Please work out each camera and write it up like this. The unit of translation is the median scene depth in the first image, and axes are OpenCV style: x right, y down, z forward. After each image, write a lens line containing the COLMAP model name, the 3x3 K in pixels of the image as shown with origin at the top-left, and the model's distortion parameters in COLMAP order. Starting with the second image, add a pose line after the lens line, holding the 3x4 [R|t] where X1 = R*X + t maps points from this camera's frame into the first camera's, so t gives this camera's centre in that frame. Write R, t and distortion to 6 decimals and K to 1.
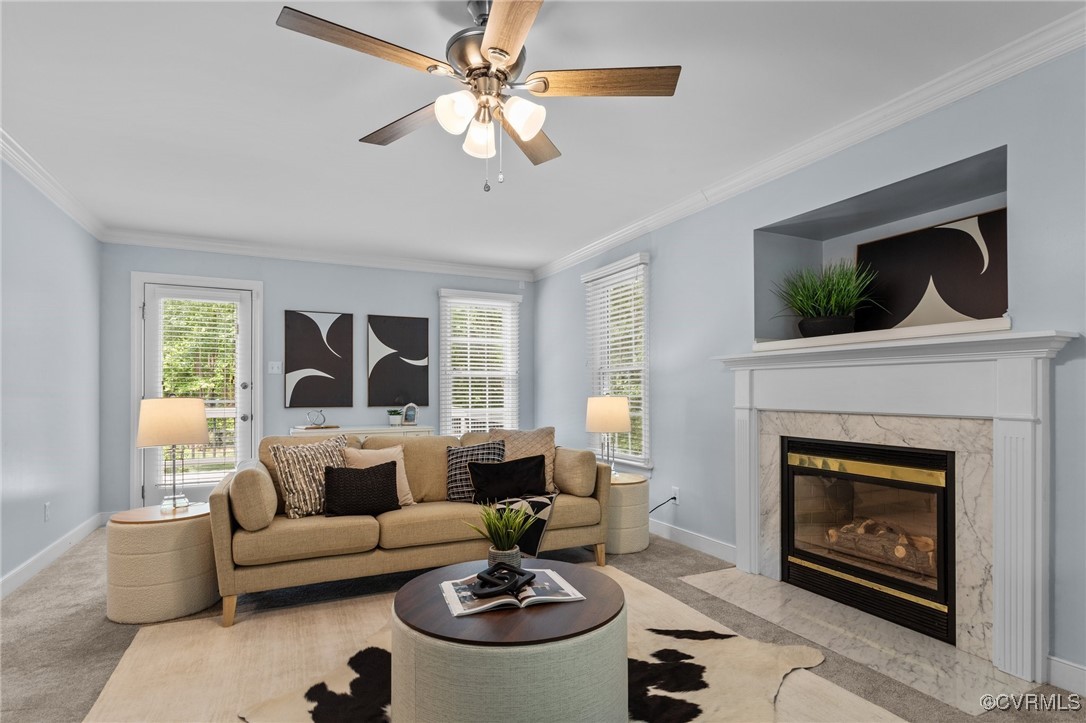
lens RADIAL K [[554.0, 0, 545.3], [0, 554.0, 388.2], [0, 0, 1]] dist [-0.003121, -0.000433]
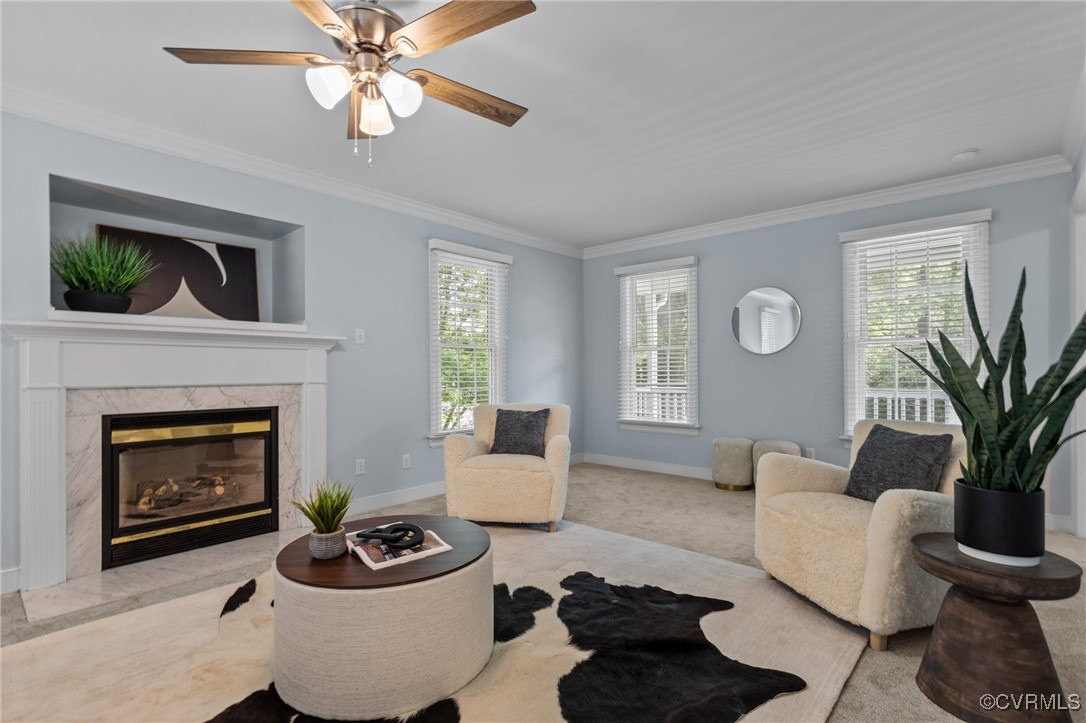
lens RADIAL K [[519.9, 0, 543.0], [0, 519.9, 361.5], [0, 0, 1]] dist [0.000432, 0.000036]
pose [[-0.373946, 0.016214, 0.927309, -0.724903], [-0.000426, 0.999844, -0.017654, 0.011693], [-0.927450, -0.006997, -0.373881, 0.690825]]
